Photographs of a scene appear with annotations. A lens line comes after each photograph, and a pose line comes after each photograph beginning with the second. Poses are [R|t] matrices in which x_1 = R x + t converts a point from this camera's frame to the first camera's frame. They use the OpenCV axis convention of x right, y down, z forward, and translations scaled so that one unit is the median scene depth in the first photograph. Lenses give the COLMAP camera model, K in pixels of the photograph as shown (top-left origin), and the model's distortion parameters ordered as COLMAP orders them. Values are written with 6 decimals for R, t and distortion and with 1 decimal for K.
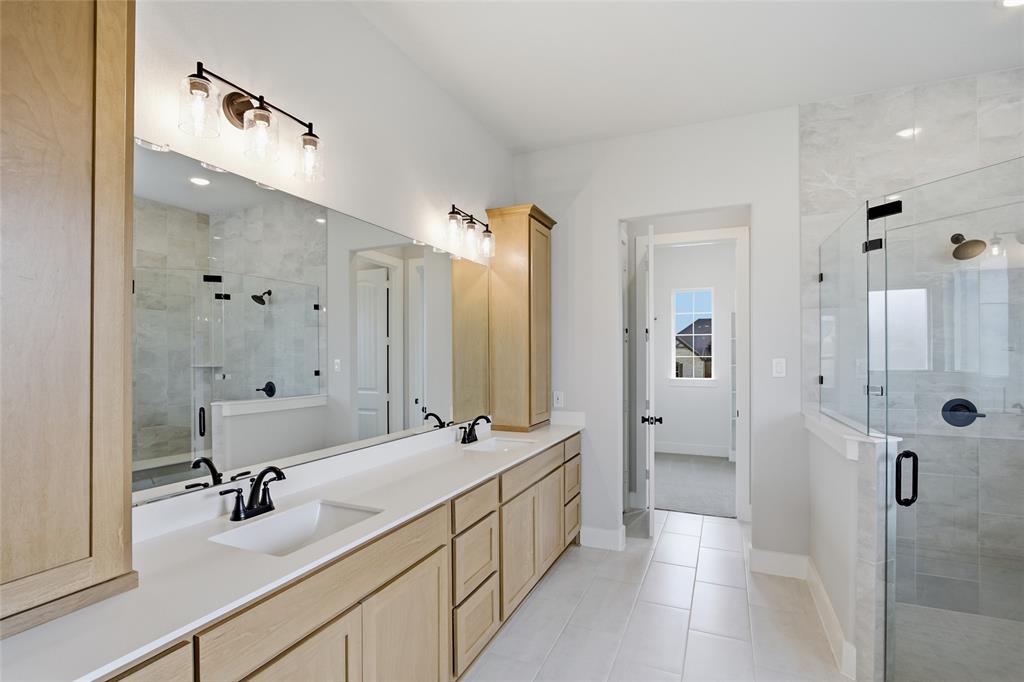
lens RADIAL K [[491.8, 0, 487.7], [0, 491.8, 353.6], [0, 0, 1]] dist [-0.012255, 0.002308]
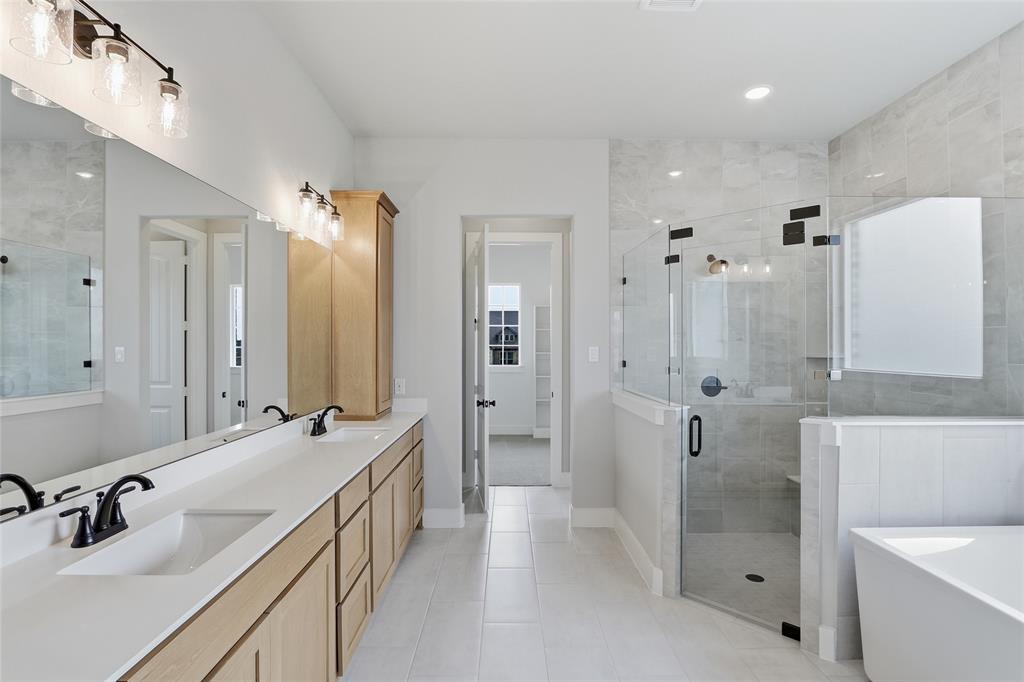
lens RADIAL K [[491.8, 0, 495.3], [0, 491.8, 340.7], [0, 0, 1]] dist [-0.012255, 0.002308]
pose [[0.912507, 0.006237, 0.409013, -0.120906], [-0.004803, 0.999978, -0.004533, 0.002564], [-0.409032, 0.002172, 0.912517, -0.001362]]
